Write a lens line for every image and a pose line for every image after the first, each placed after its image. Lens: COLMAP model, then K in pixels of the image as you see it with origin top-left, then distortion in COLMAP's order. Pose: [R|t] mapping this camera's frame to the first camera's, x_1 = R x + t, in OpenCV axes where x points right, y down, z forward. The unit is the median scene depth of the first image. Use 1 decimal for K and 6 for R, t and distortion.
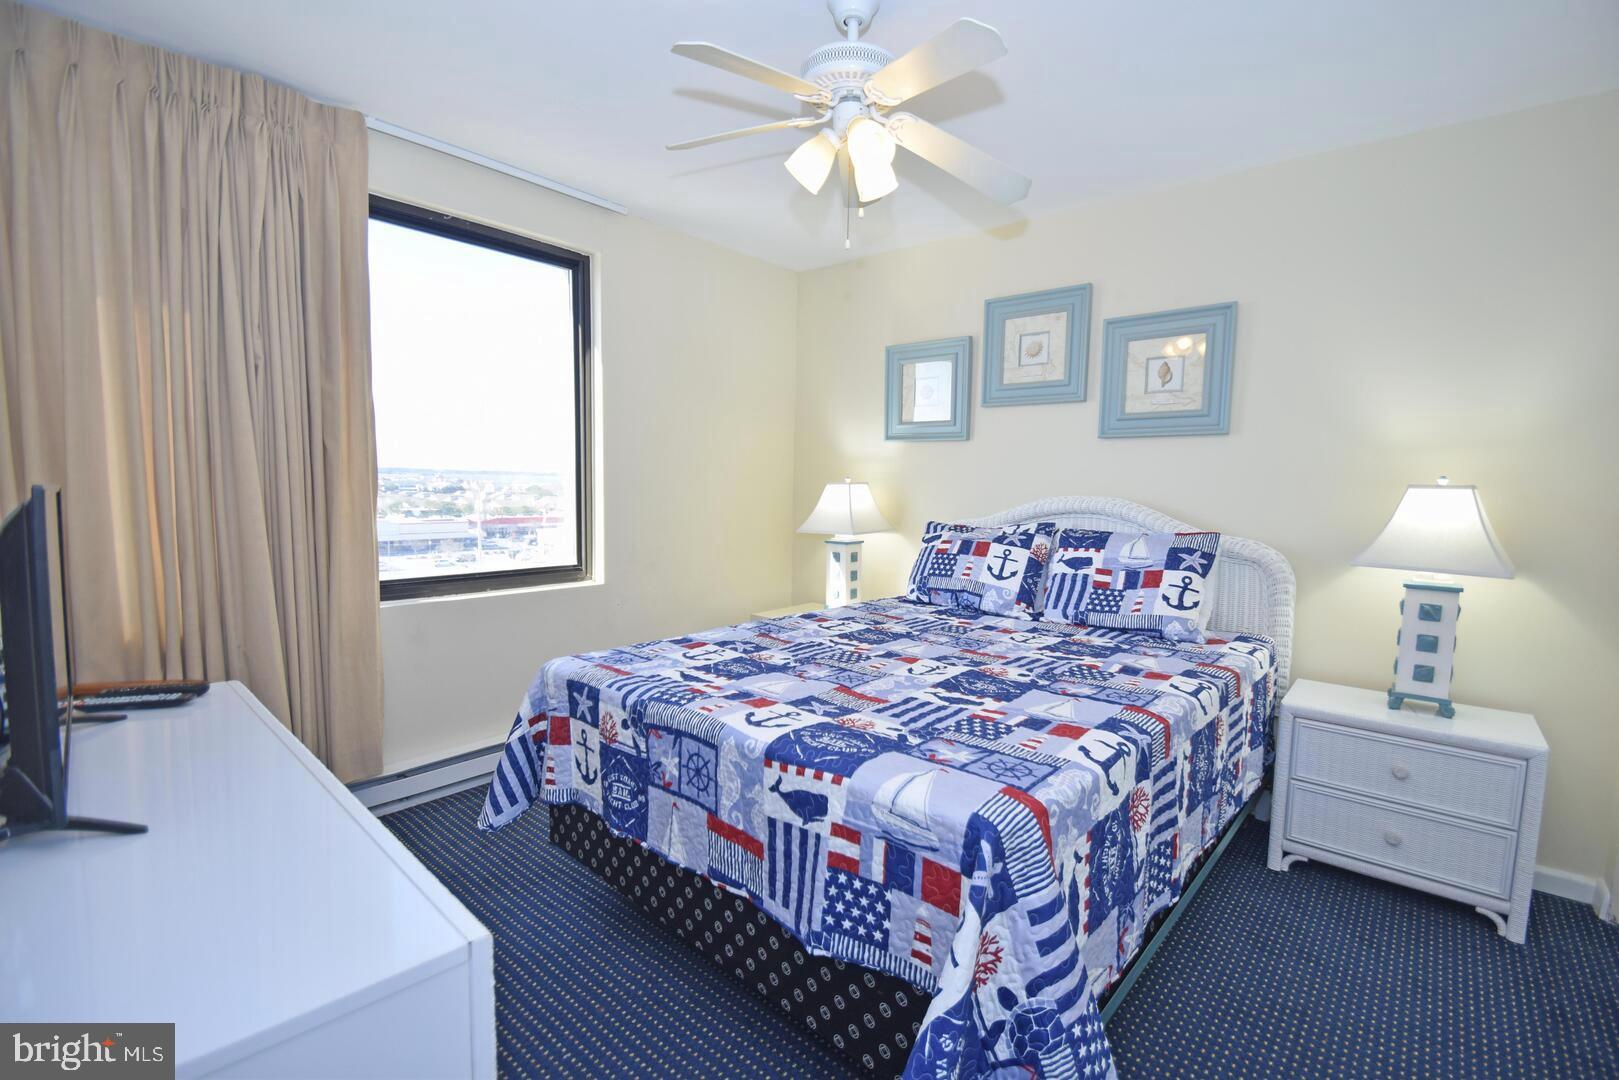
lens RADIAL K [[717.7, 0, 844.2], [0, 717.7, 545.1], [0, 0, 1]] dist [0.004508, -0.000634]
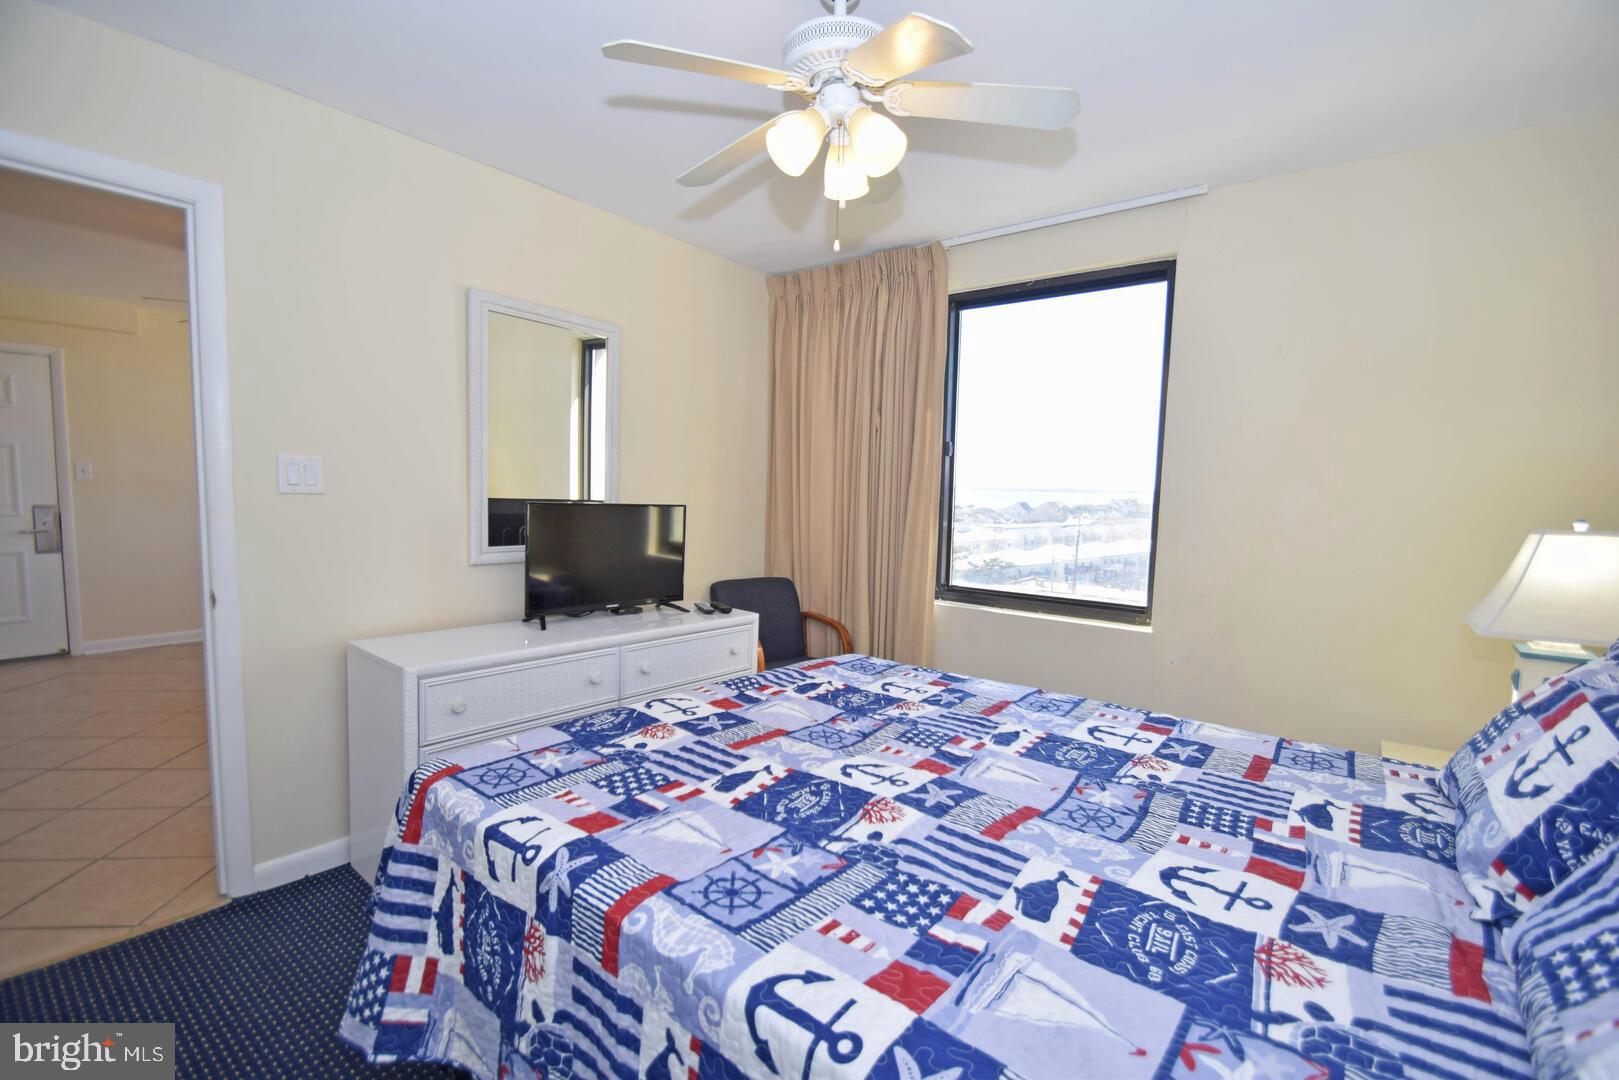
lens RADIAL K [[717.7, 0, 801.8], [0, 717.7, 552.8], [0, 0, 1]] dist [0.004508, -0.000634]
pose [[0.023279, 0.060968, -0.997868, 0.781083], [-0.118279, 0.991296, 0.057807, -0.071103], [0.992707, 0.116681, 0.030288, 0.851959]]
